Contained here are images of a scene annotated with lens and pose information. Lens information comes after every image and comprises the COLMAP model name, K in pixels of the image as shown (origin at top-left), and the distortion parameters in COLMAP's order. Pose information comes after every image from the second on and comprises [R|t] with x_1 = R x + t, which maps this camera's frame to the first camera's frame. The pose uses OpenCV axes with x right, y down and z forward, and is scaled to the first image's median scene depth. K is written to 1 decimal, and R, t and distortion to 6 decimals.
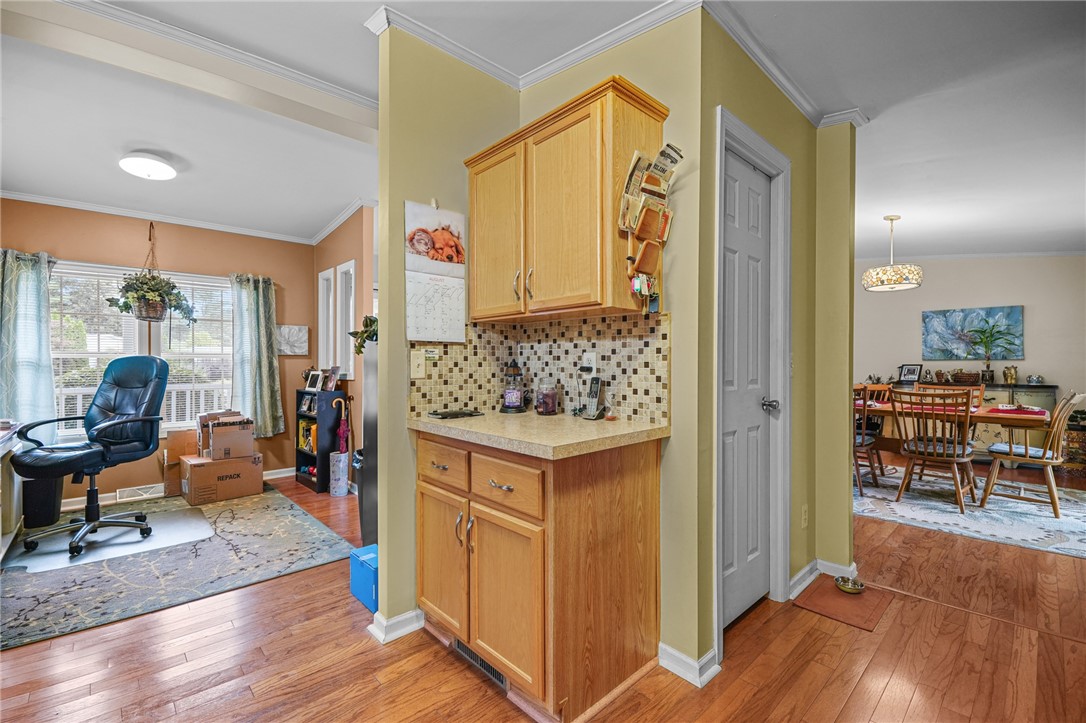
lens RADIAL K [[490.5, 0, 550.7], [0, 490.5, 362.0], [0, 0, 1]] dist [0.000475, -0.000124]
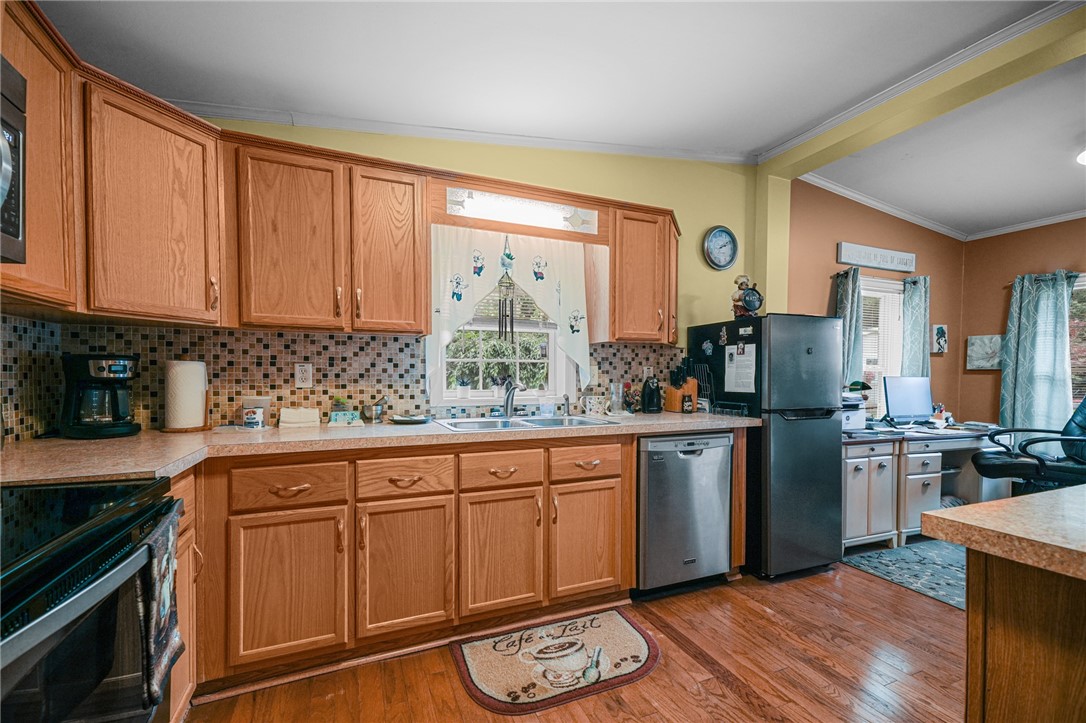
lens RADIAL K [[454.8, 0, 510.9], [0, 454.8, 386.9], [0, 0, 1]] dist [0.014385, -0.000062]
pose [[-0.392705, 0.025059, -0.919323, 0.322880], [-0.006017, 0.999537, 0.029816, 0.000497], [0.919645, 0.017241, -0.392373, 0.321998]]
